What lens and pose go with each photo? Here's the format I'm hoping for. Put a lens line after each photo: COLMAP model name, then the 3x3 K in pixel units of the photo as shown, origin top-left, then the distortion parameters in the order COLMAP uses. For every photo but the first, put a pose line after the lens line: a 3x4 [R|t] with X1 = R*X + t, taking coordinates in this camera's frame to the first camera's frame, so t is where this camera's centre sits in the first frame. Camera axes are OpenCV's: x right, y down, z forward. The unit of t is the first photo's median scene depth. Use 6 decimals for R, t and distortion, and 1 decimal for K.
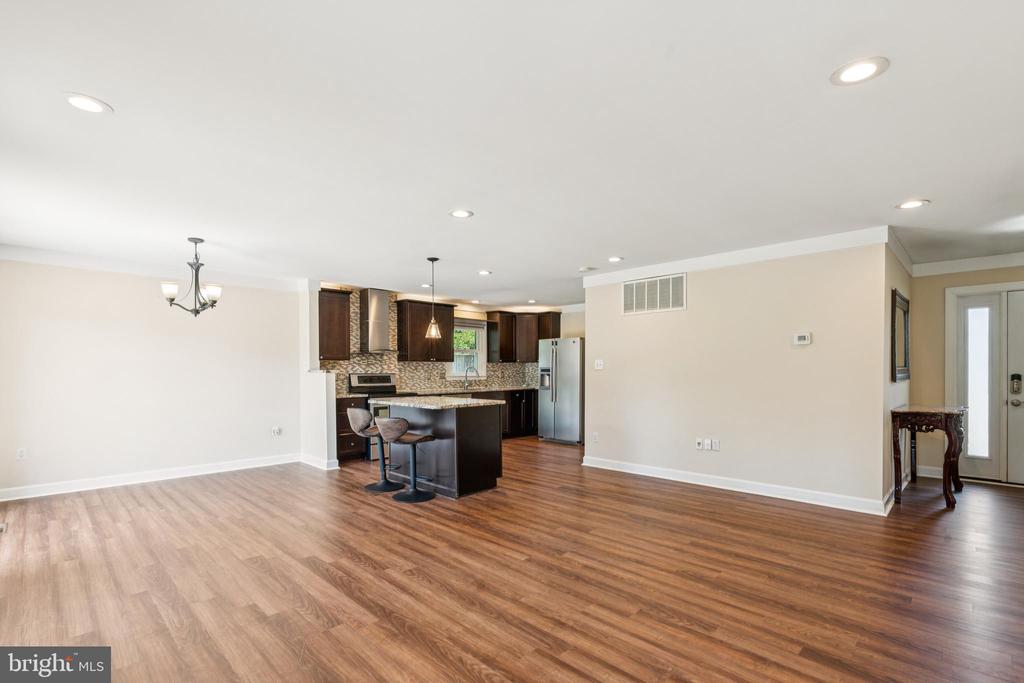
lens RADIAL K [[465.3, 0, 511.4], [0, 465.3, 374.5], [0, 0, 1]] dist [0.002653, 0.000323]
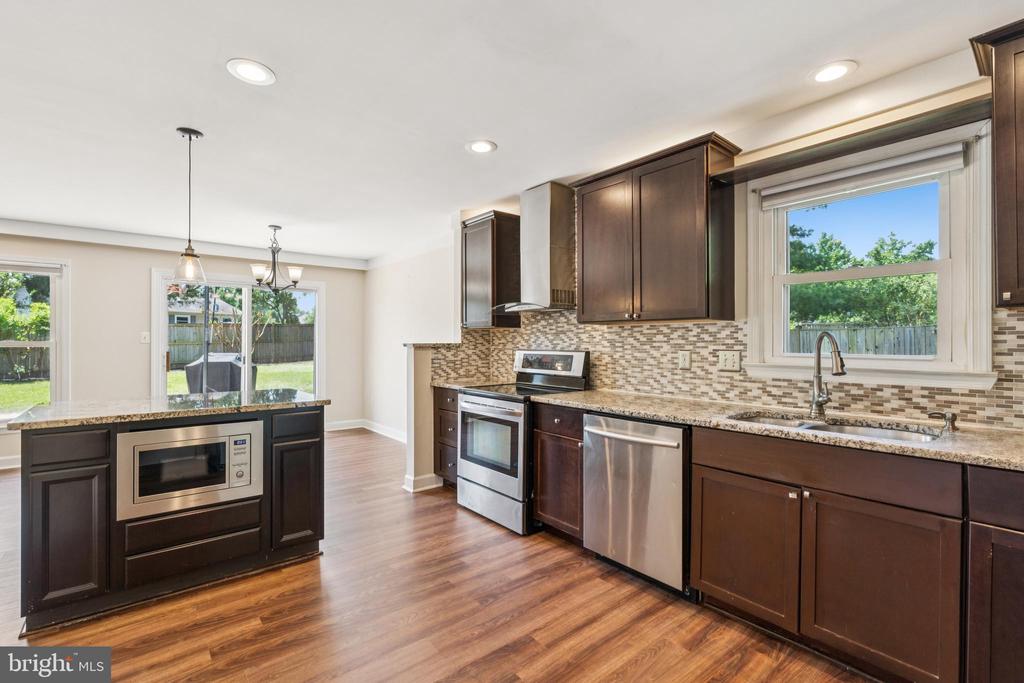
lens RADIAL K [[465.3, 0, 511.5], [0, 465.3, 343.7], [0, 0, 1]] dist [0.002653, 0.000323]
pose [[-0.104038, -0.000093, -0.994573, 0.212806], [-0.014527, 0.999893, 0.001426, -0.009044], [0.994467, 0.014596, -0.104029, 0.957784]]
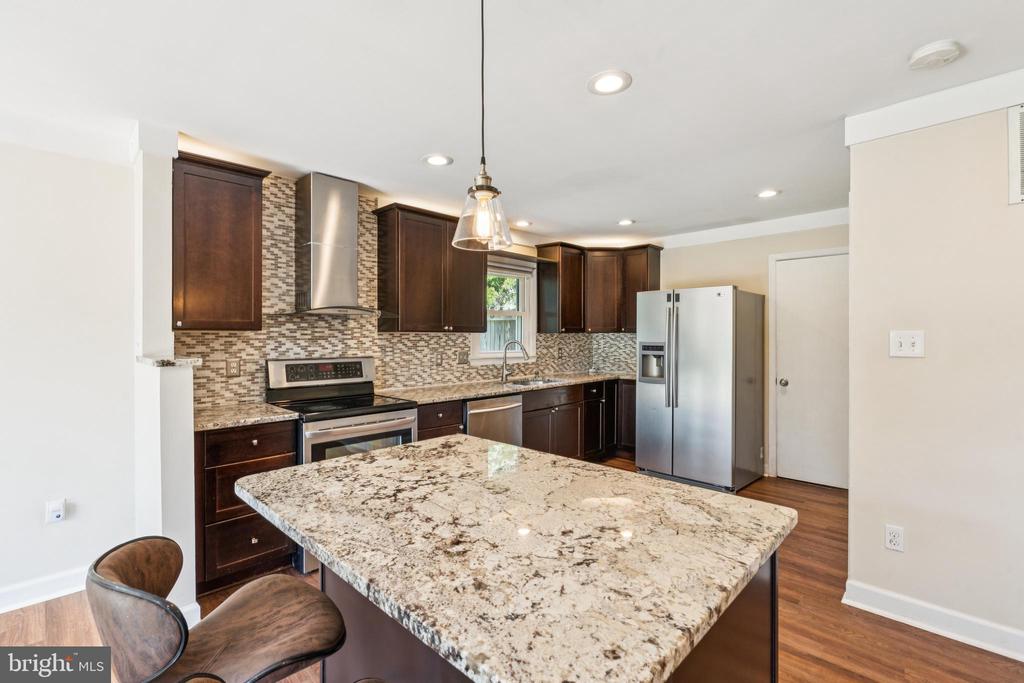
lens RADIAL K [[465.3, 0, 511.4], [0, 465.3, 336.4], [0, 0, 1]] dist [0.002653, 0.000323]
pose [[0.999993, 0.000314, 0.003728, -0.103276], [-0.000277, 0.999951, -0.009944, -0.018401], [-0.003731, 0.009943, 0.999944, 0.500553]]
